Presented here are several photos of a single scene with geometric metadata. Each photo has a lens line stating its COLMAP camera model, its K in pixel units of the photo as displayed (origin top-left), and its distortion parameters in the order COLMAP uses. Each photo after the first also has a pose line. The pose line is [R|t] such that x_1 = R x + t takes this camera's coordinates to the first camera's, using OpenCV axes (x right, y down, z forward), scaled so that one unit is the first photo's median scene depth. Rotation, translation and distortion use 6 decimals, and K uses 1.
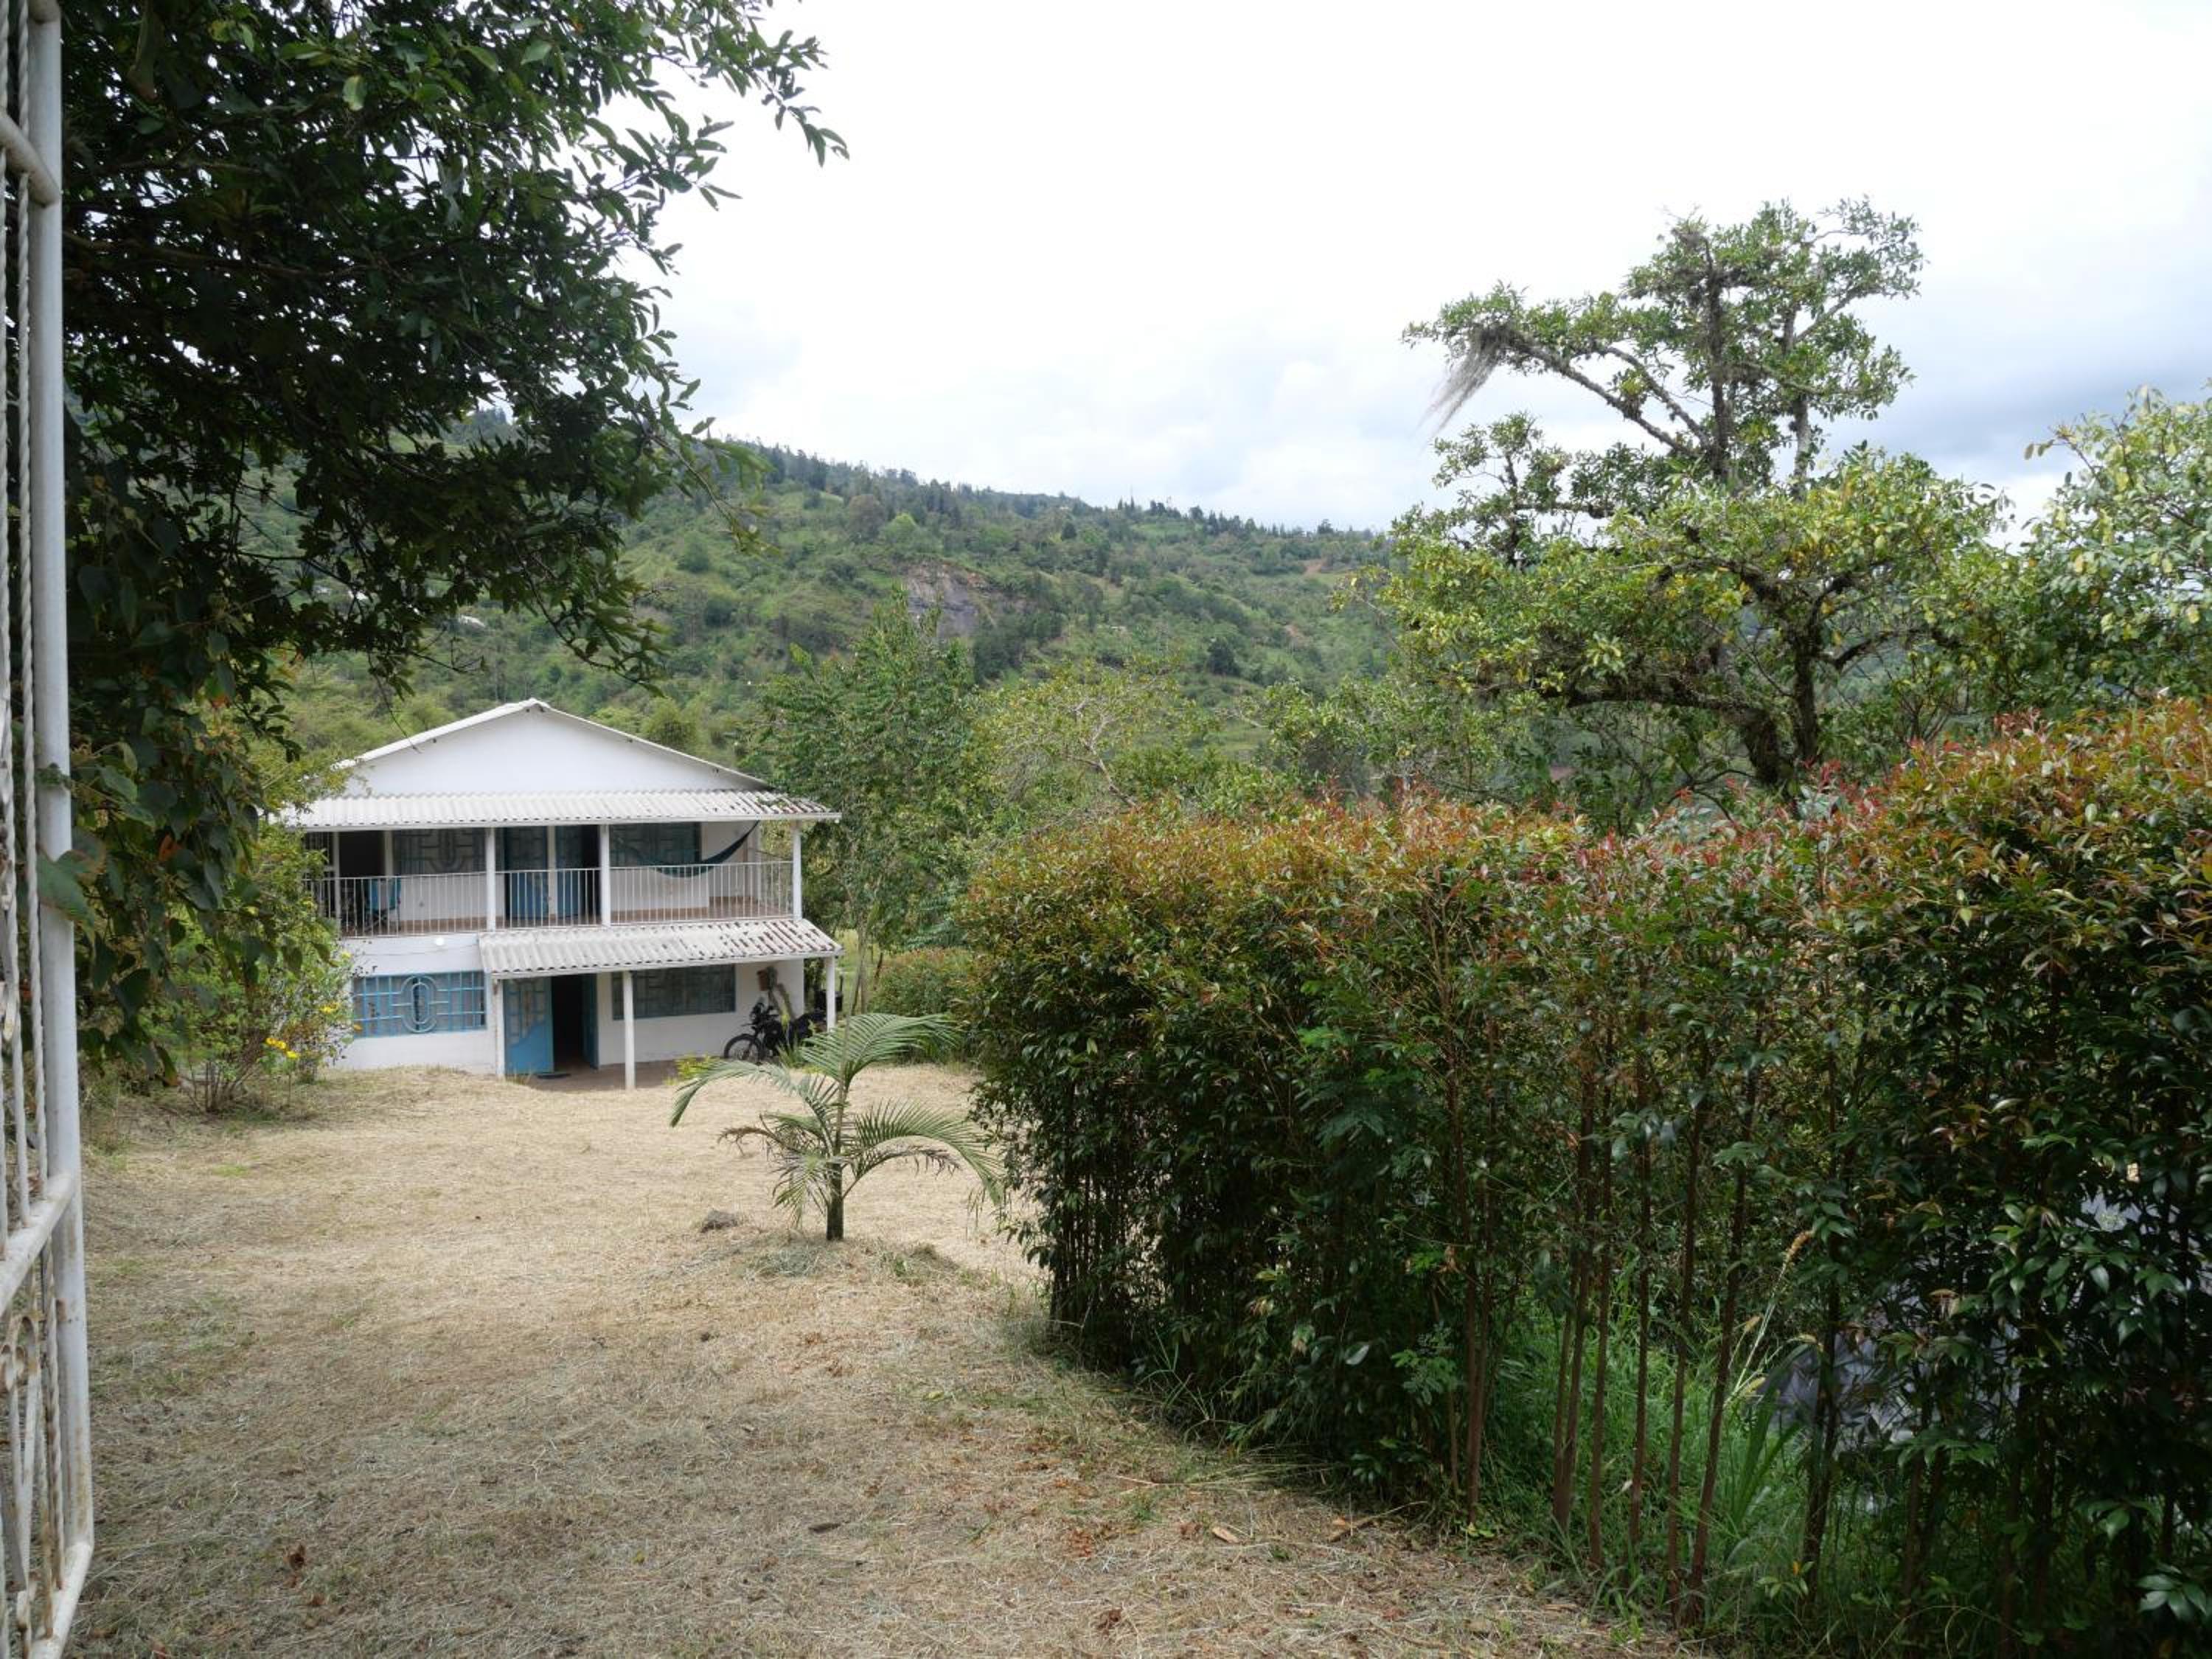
lens RADIAL K [[1636.6, 0, 1109.4], [0, 1636.6, 829.4], [0, 0, 1]] dist [-0.054545, 0.014499]
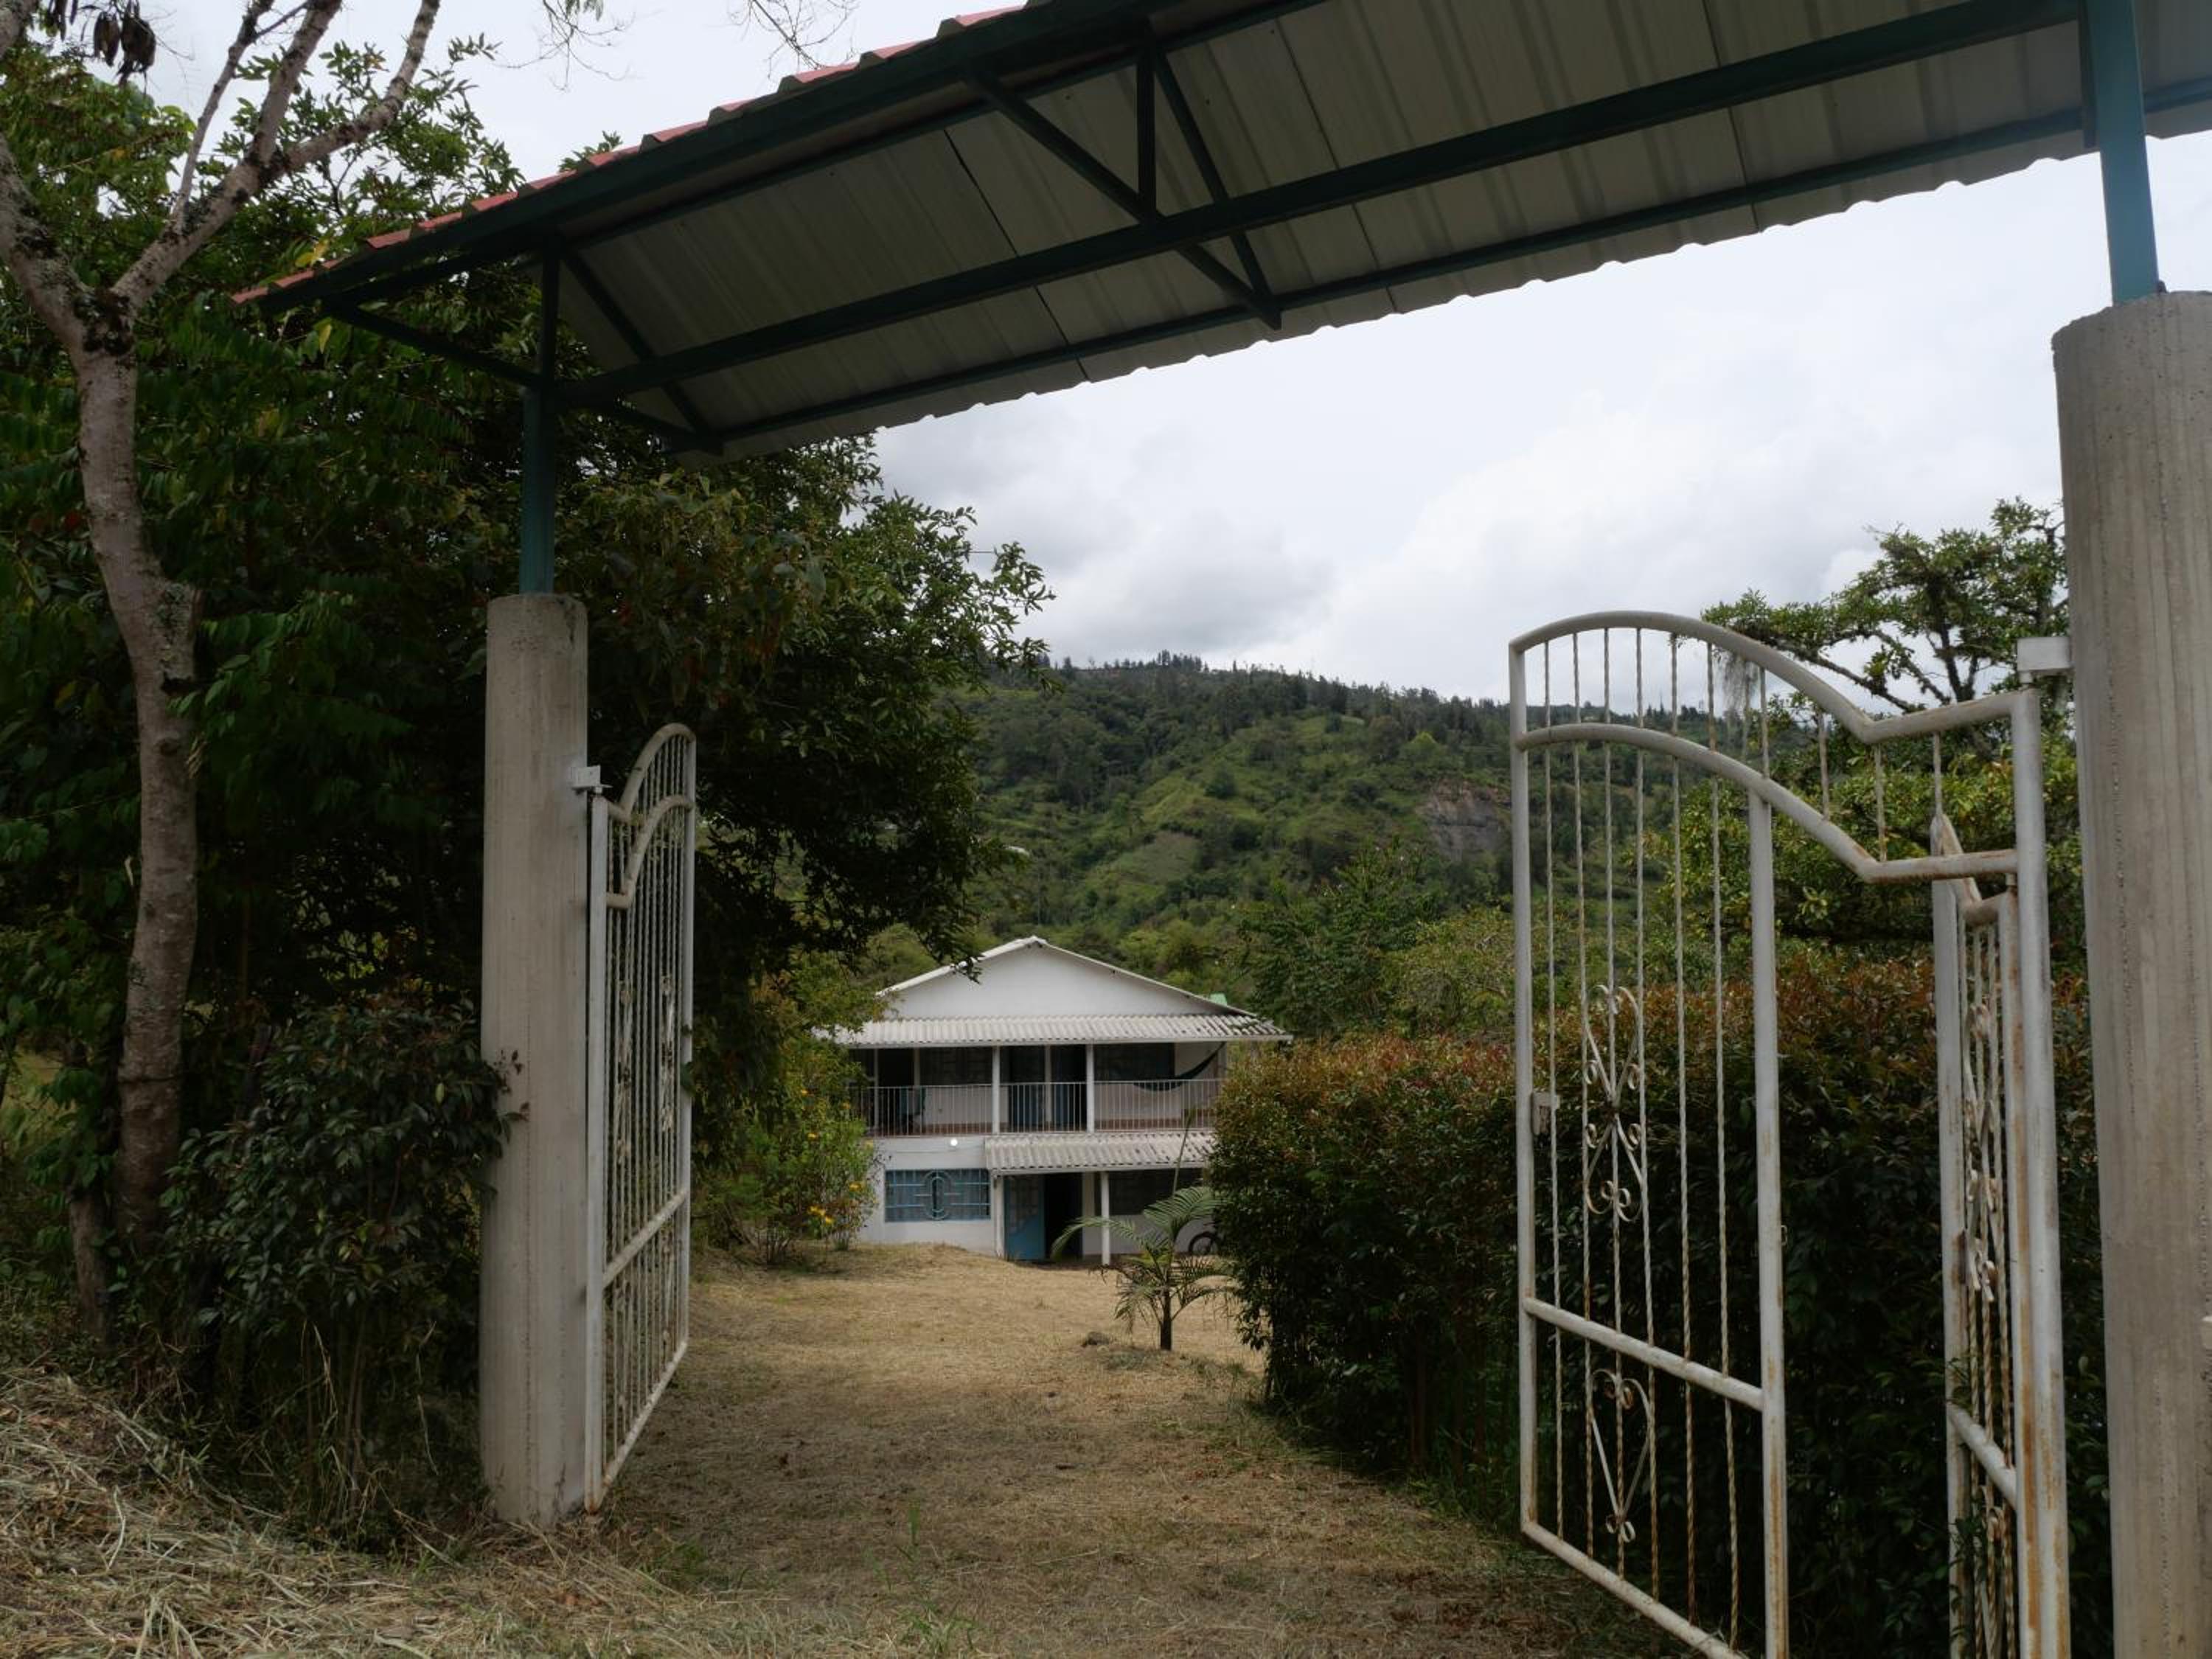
lens RADIAL K [[1636.6, 0, 1101.2], [0, 1636.6, 835.6], [0, 0, 1]] dist [-0.054545, 0.014499]
pose [[0.948191, -0.035006, -0.315767, 0.075610], [-0.006119, 0.991714, -0.128316, -0.001087], [0.317643, 0.123601, 0.940120, -0.120227]]
